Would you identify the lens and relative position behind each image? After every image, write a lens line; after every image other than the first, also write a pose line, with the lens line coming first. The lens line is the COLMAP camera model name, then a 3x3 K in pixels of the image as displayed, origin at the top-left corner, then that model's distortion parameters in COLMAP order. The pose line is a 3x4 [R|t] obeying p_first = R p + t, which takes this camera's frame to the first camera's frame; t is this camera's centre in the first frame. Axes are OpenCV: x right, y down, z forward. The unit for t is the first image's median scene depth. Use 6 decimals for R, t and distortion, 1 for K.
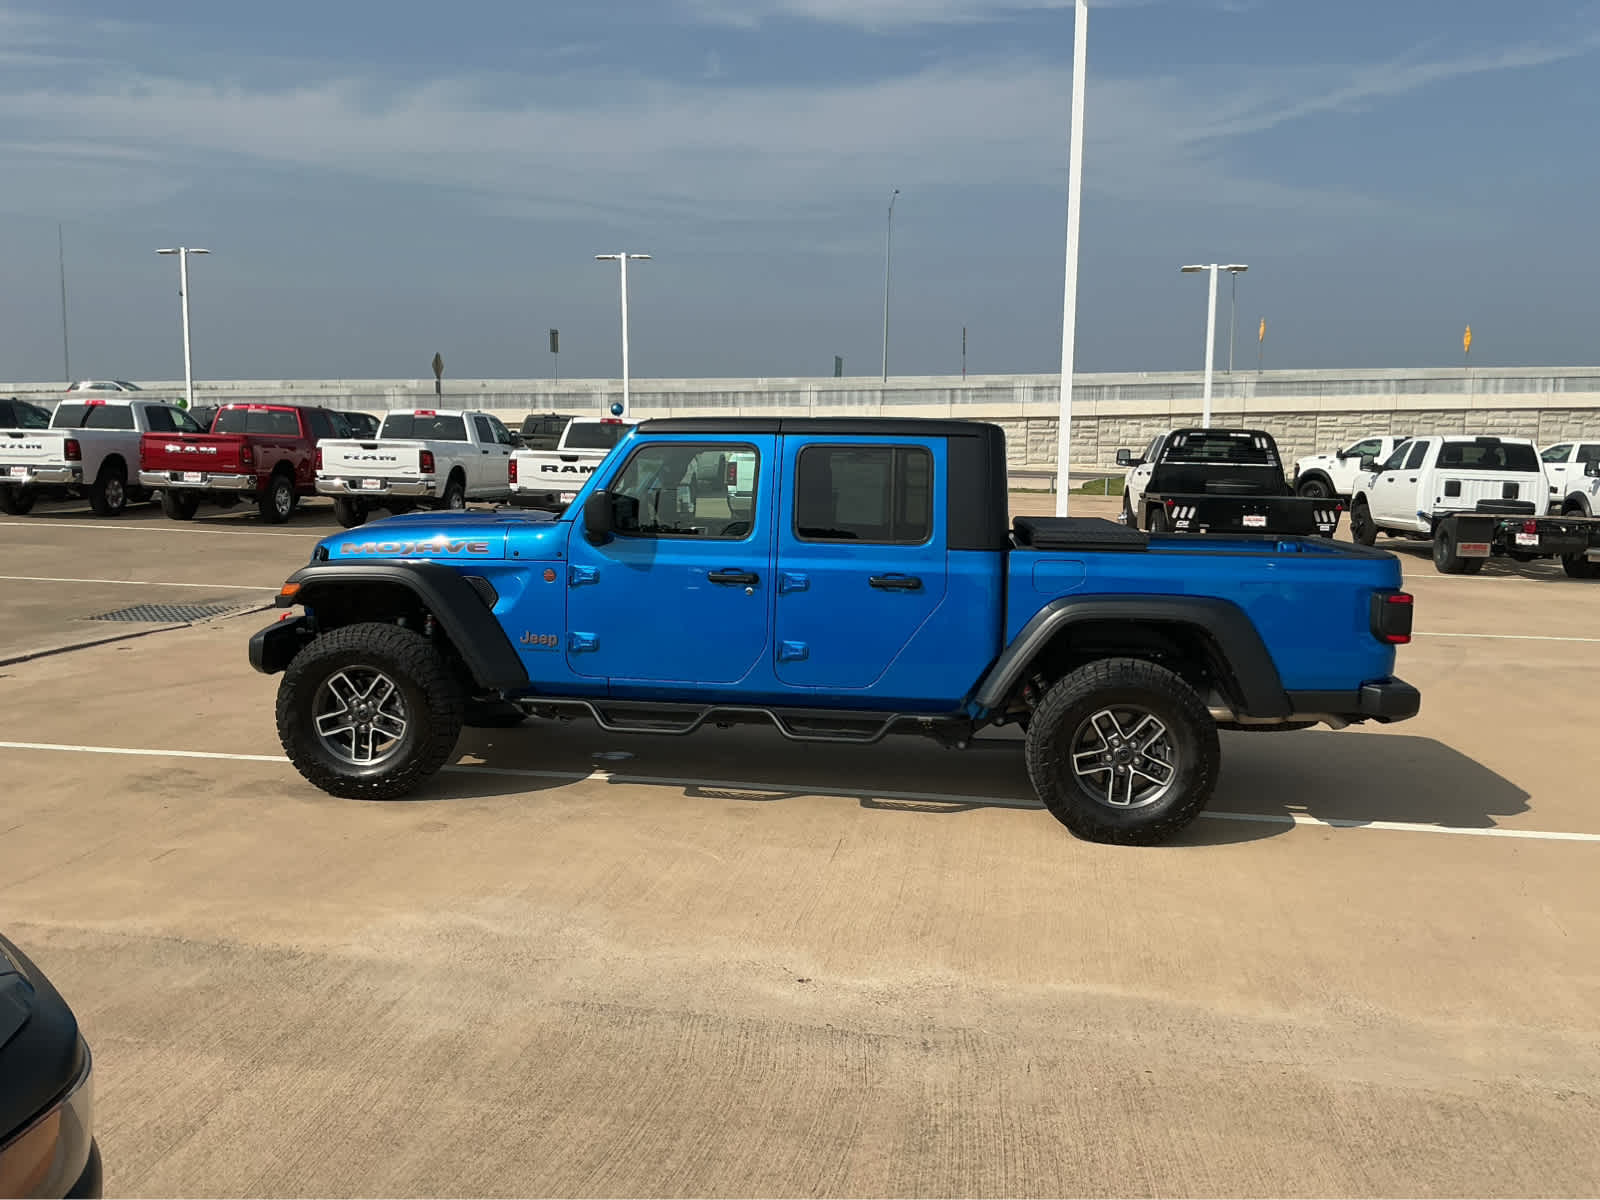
lens RADIAL K [[1320.2, 0, 800.0], [0, 1320.2, 600.0], [0, 0, 1]] dist [0.107302, -0.210924]
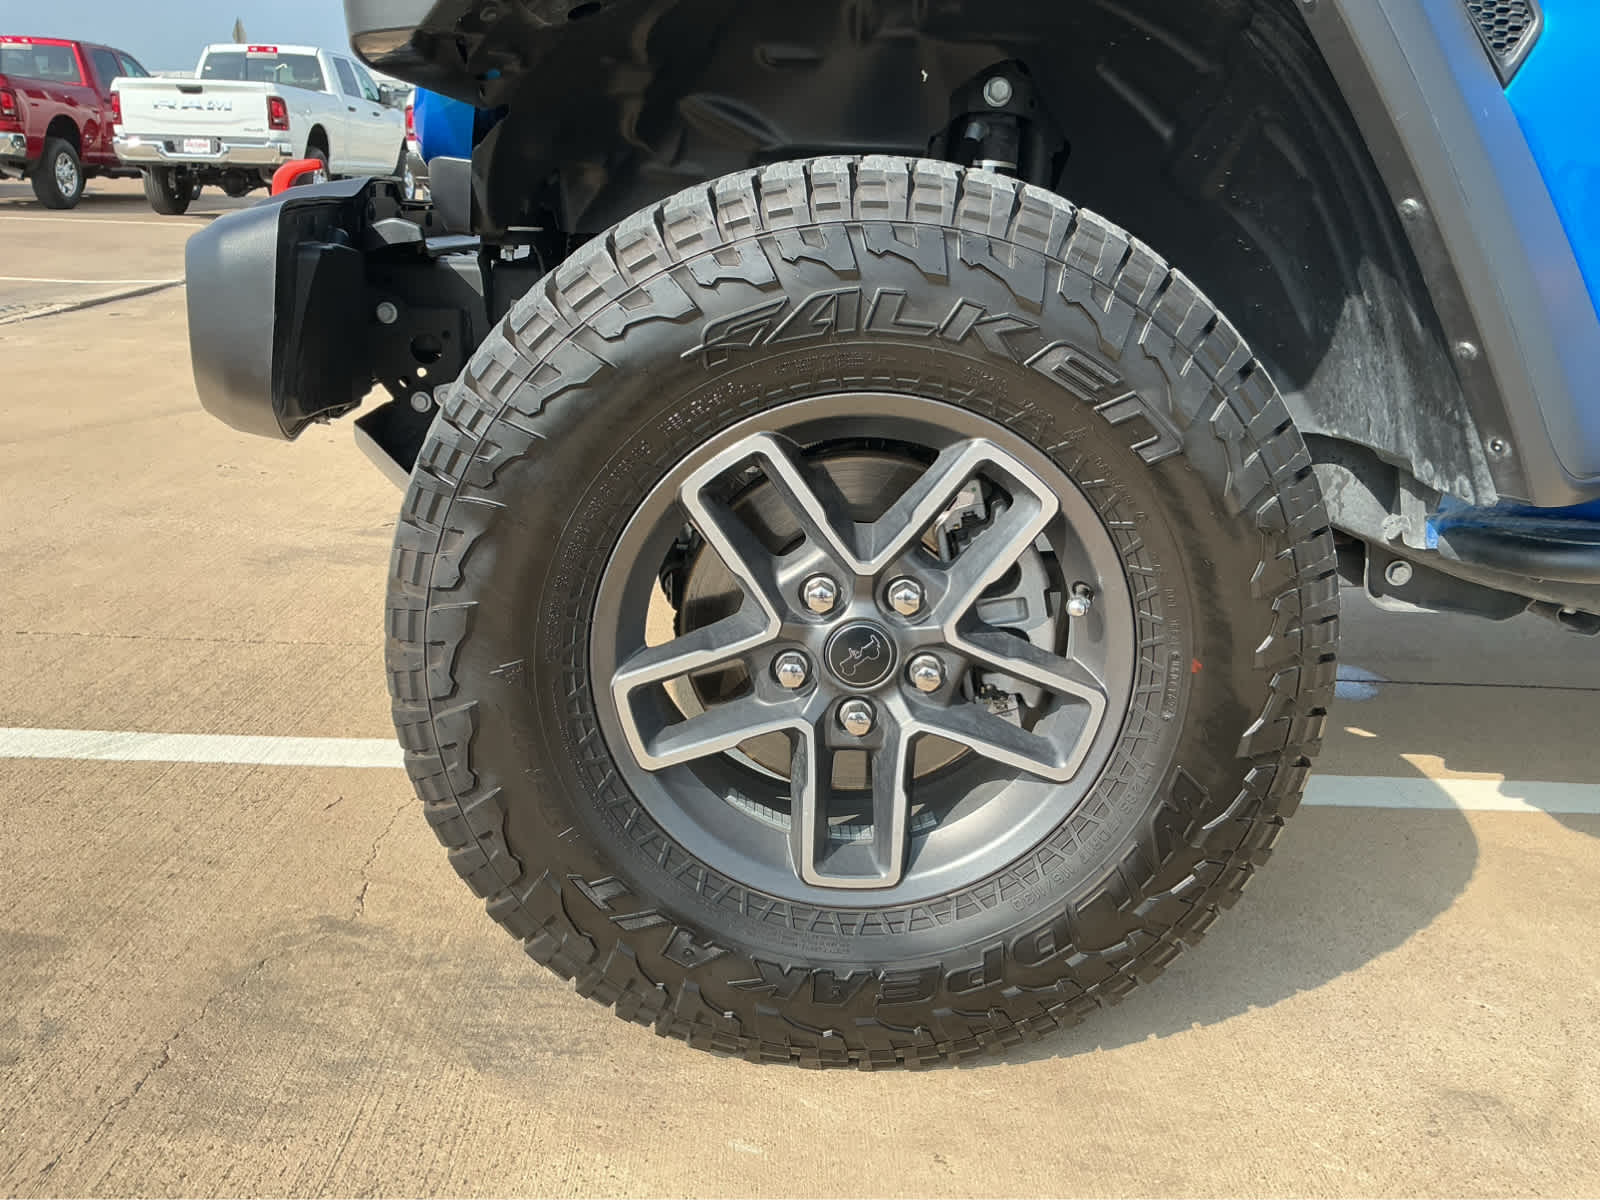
lens RADIAL K [[1363.2, 0, 800.0], [0, 1363.2, 600.0], [0, 0, 1]] dist [-0.003964, -0.012511]
pose [[0.992640, -0.025327, 0.118424, -0.106682], [0.002505, 0.981971, 0.189013, 0.012552], [-0.121077, -0.187325, 0.974807, 0.242542]]
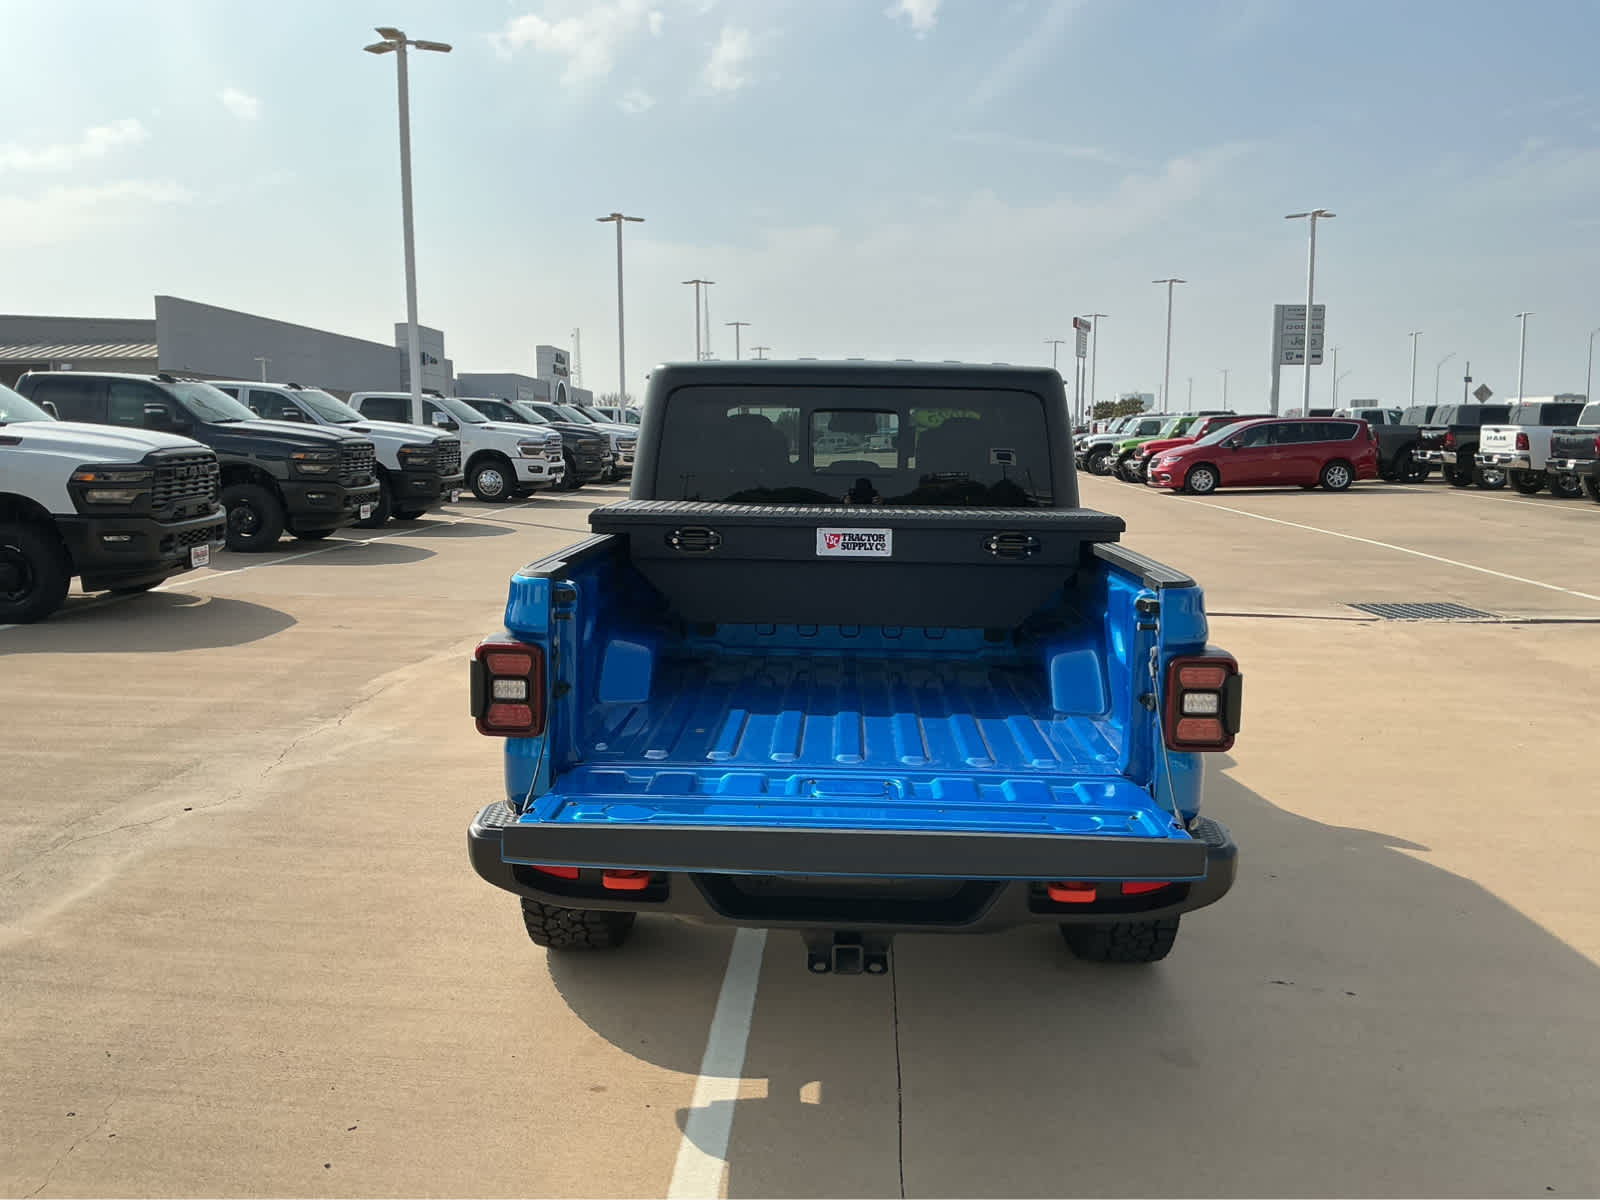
lens RADIAL K [[1320.2, 0, 800.0], [0, 1320.2, 600.0], [0, 0, 1]] dist [0.107302, -0.210924]
pose [[0.073364, 0.107956, -0.991445, 0.275192], [-0.120852, 0.987760, 0.098612, -0.023779], [0.989956, 0.112584, 0.085513, 0.305326]]
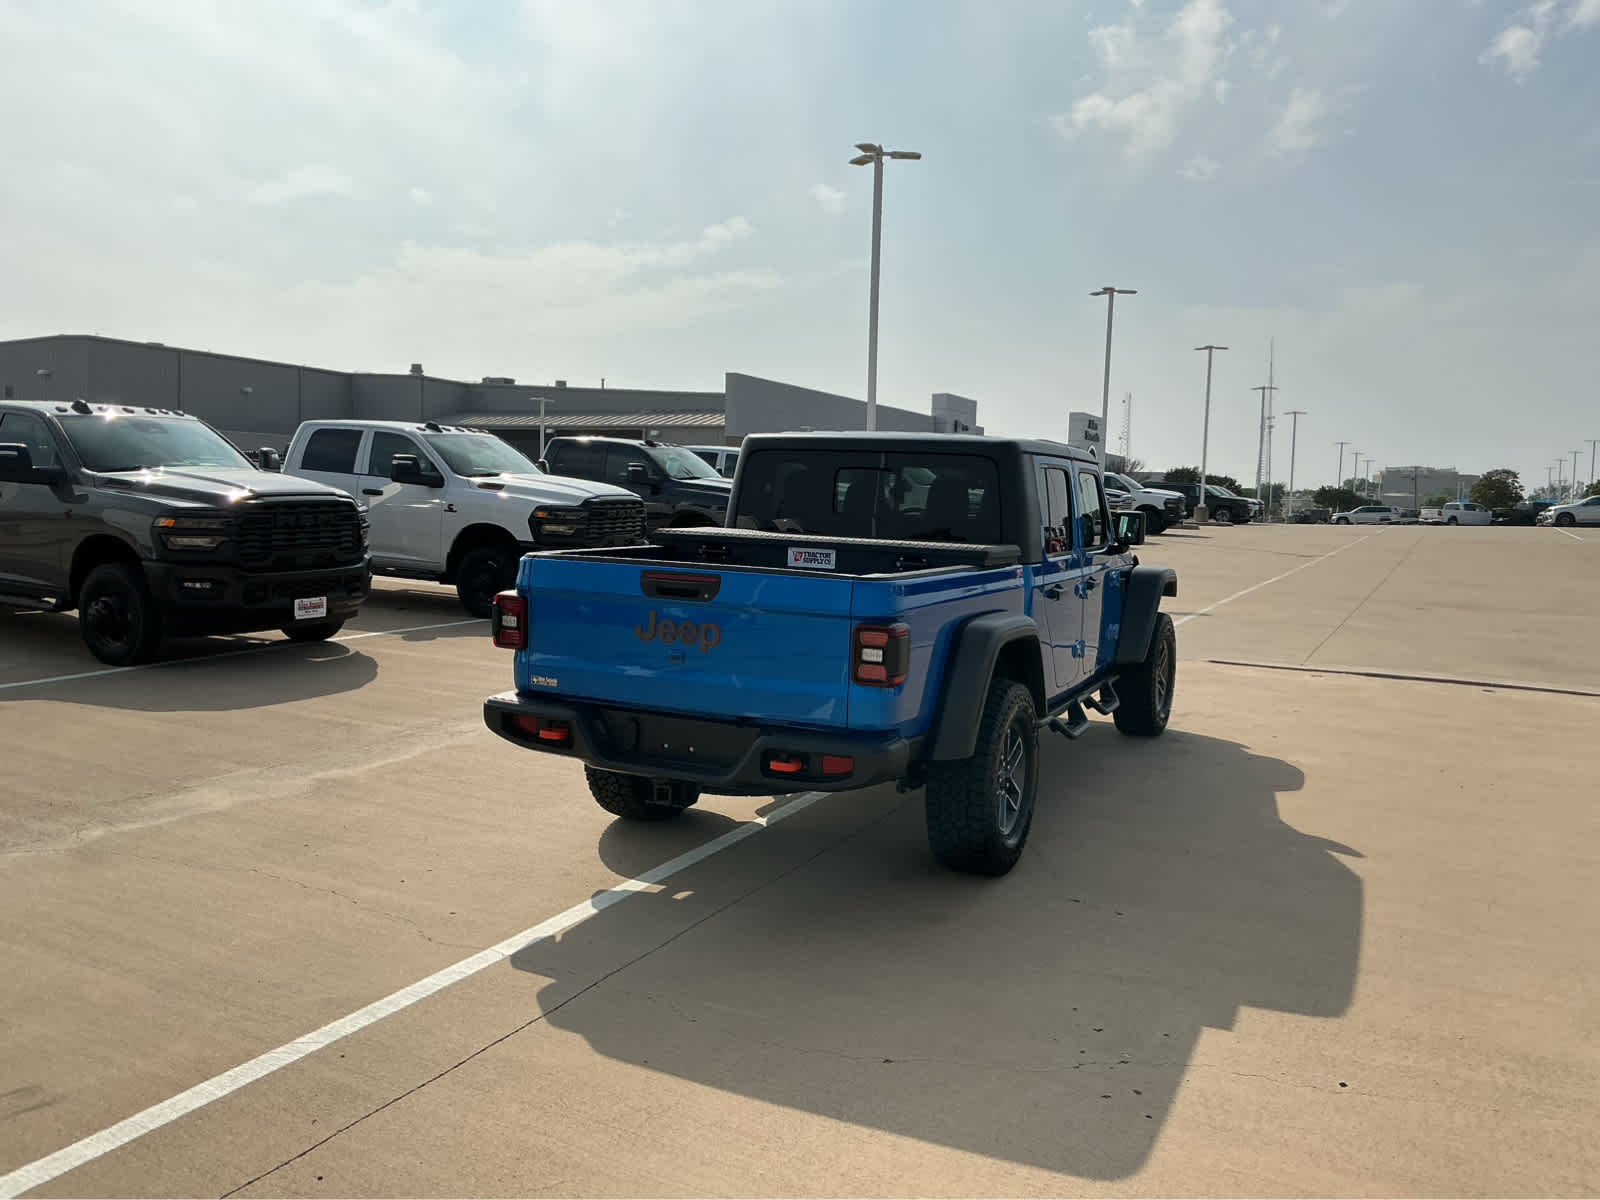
lens RADIAL K [[1312.9, 0, 802.7], [0, 1312.9, 613.3], [0, 0, 1]] dist [0.122438, -0.288141]
pose [[-0.322870, 0.062555, -0.944374, 0.349003], [-0.145074, 0.982750, 0.114696, -0.034346], [0.935259, 0.174036, -0.308225, 0.416875]]
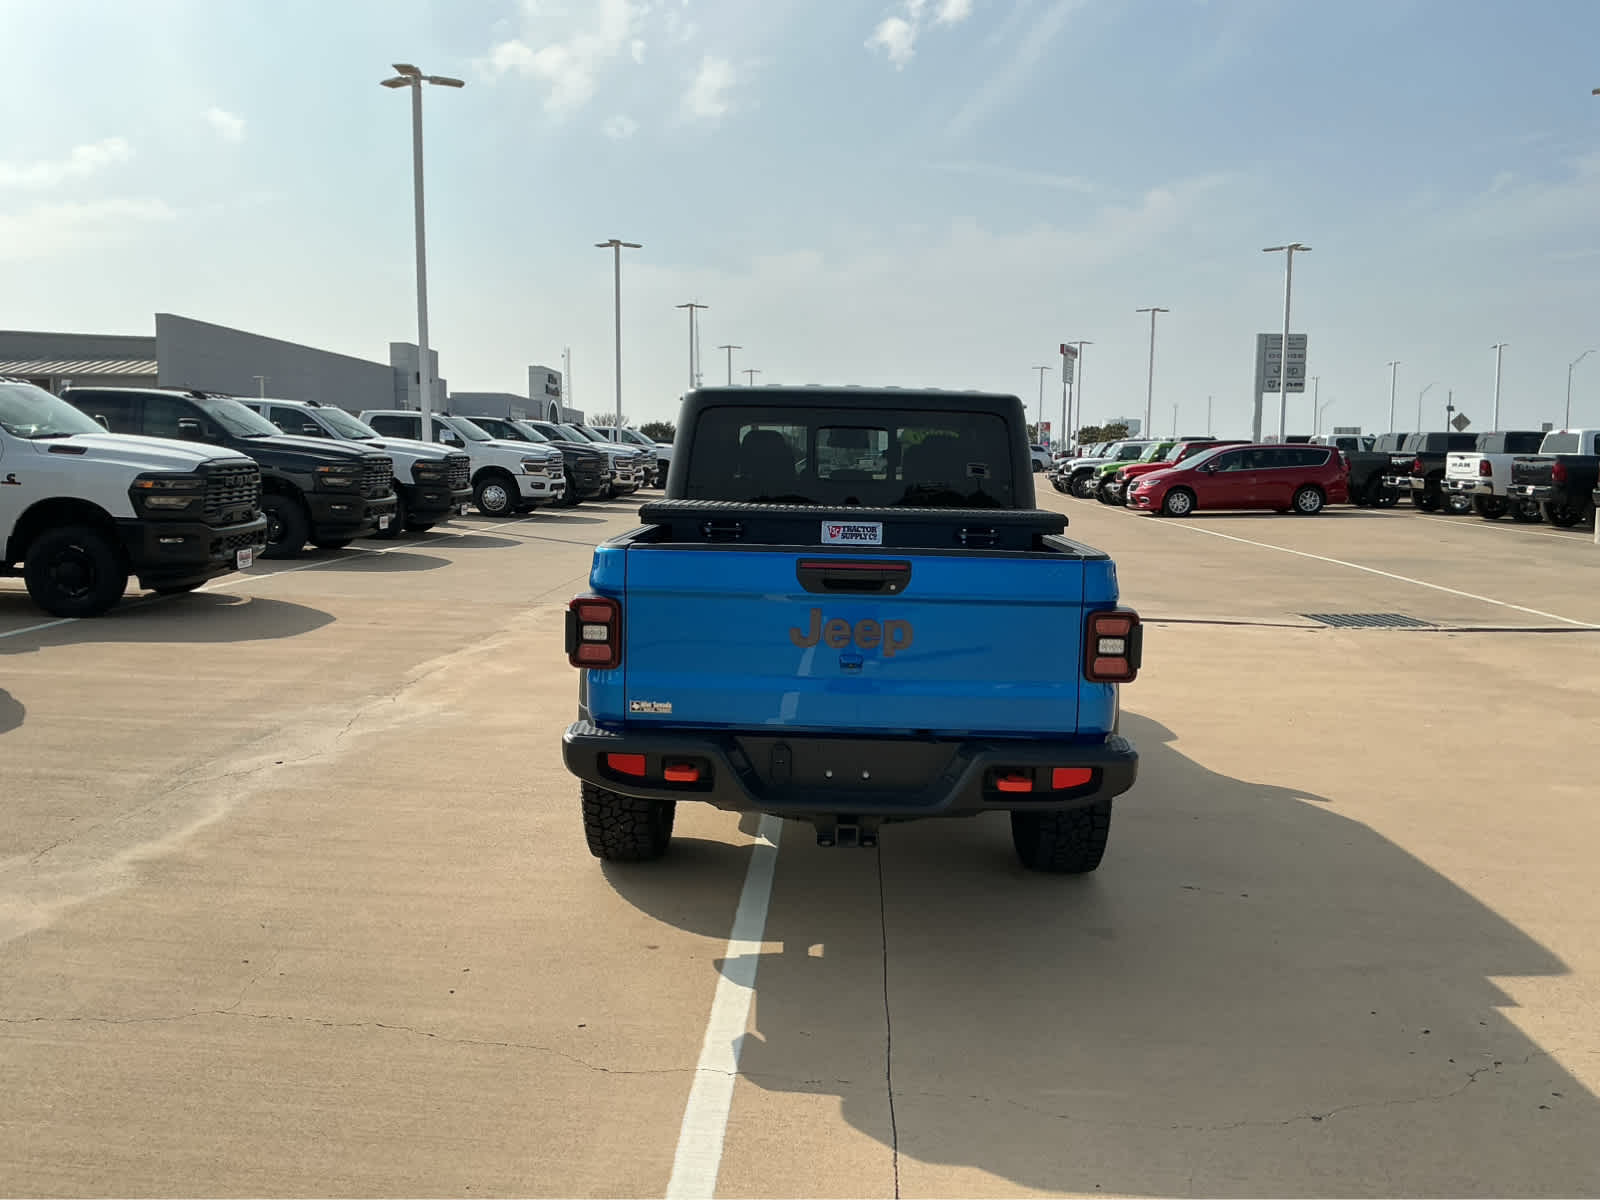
lens RADIAL K [[1320.2, 0, 800.0], [0, 1320.2, 600.0], [0, 0, 1]] dist [0.107302, -0.210924]
pose [[0.081793, 0.092246, -0.992371, 0.323328], [-0.130292, 0.988152, 0.081115, -0.020161], [0.988096, 0.122663, 0.092843, 0.298438]]
